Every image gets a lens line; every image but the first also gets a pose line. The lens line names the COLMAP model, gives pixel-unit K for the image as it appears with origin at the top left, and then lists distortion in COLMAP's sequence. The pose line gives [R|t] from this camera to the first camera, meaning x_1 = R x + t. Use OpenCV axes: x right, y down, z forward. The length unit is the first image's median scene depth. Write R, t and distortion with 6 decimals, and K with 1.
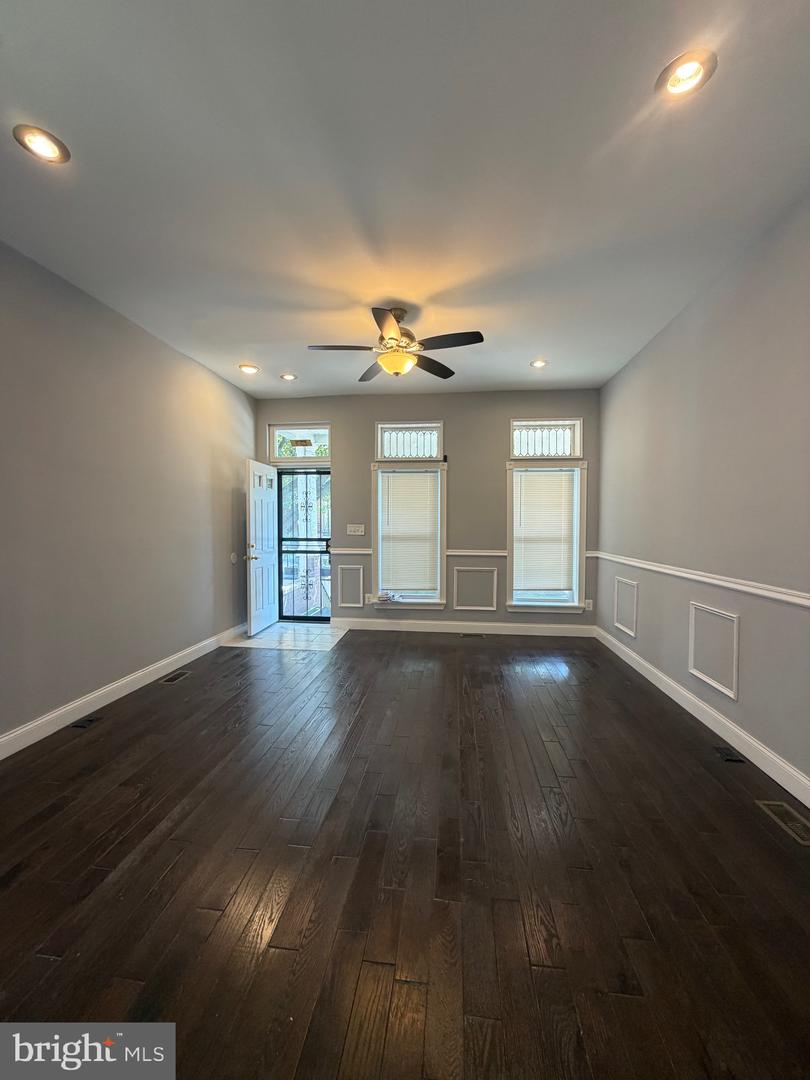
lens RADIAL K [[430.3, 0, 403.2], [0, 430.3, 541.2], [0, 0, 1]] dist [-0.000917, 0.000577]
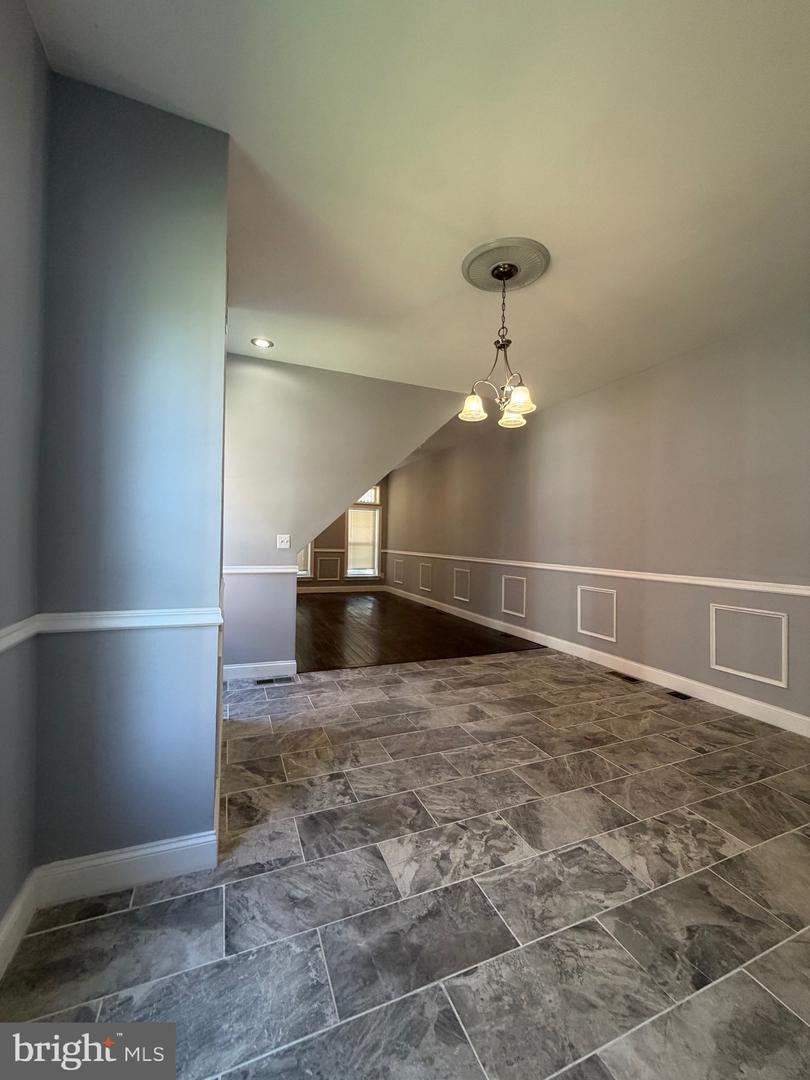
lens RADIAL K [[430.3, 0, 403.7], [0, 430.3, 539.3], [0, 0, 1]] dist [-0.000917, 0.000577]
pose [[0.874572, 0.014753, 0.484671, -0.469655], [-0.001234, 0.999601, -0.028201, 0.031177], [-0.484894, 0.024066, 0.874242, -0.835944]]
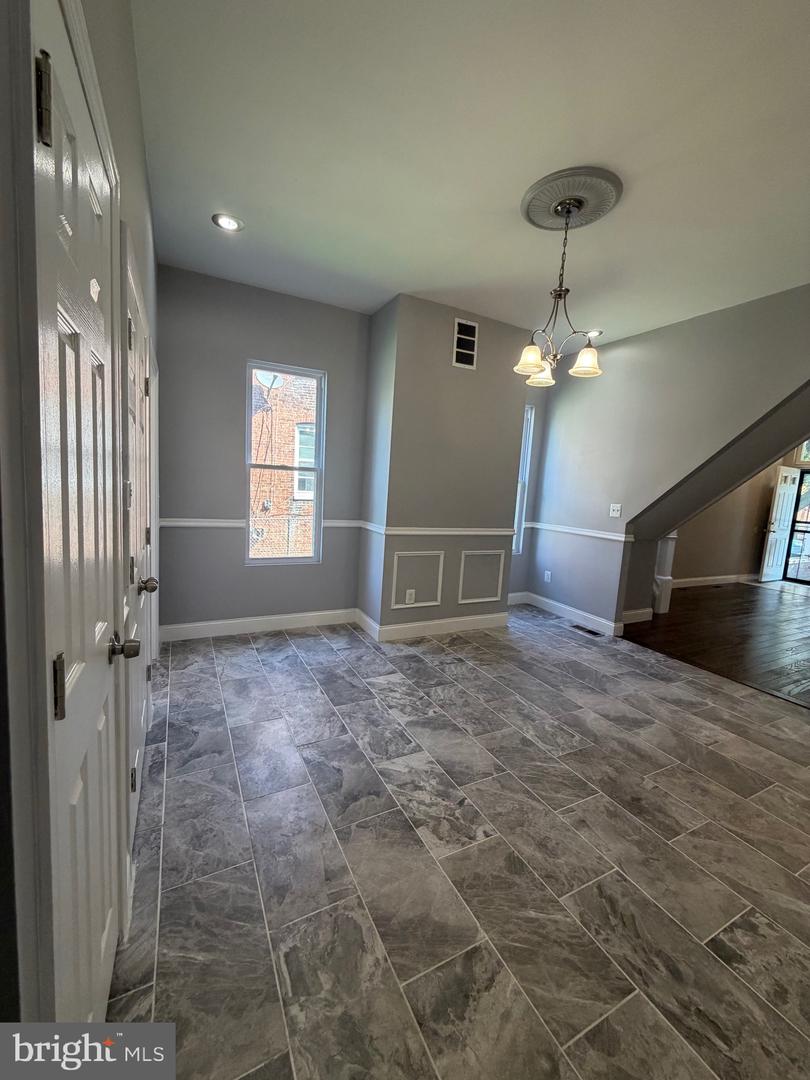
lens RADIAL K [[430.3, 0, 405.7], [0, 430.3, 538.7], [0, 0, 1]] dist [-0.000917, 0.000577]
pose [[0.560971, 0.133400, -0.817016, 0.157066], [-0.086381, 0.990976, 0.102494, 0.018056], [0.823316, 0.013079, 0.567432, -0.853860]]
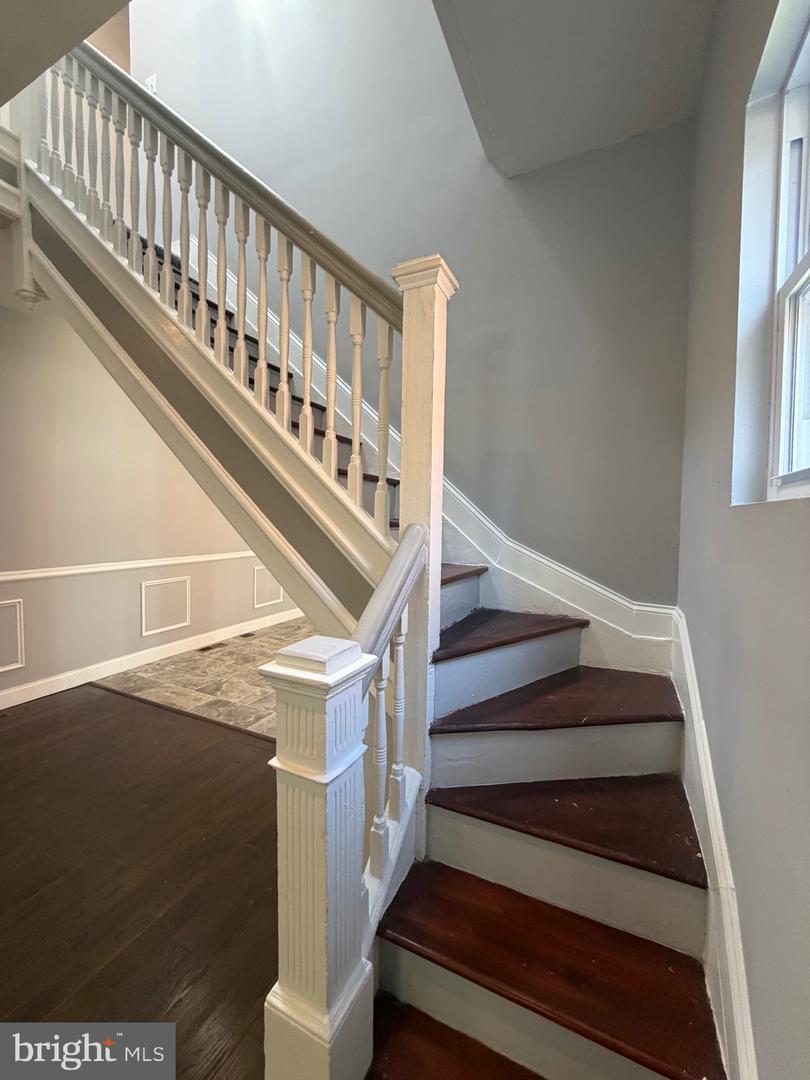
lens RADIAL K [[430.3, 0, 401.4], [0, 430.3, 532.9], [0, 0, 1]] dist [-0.000917, 0.000577]
pose [[-0.943317, -0.024571, 0.330981, -0.400584], [-0.001731, 0.997607, 0.069124, -0.040603], [-0.331888, 0.064633, -0.941102, 0.346554]]
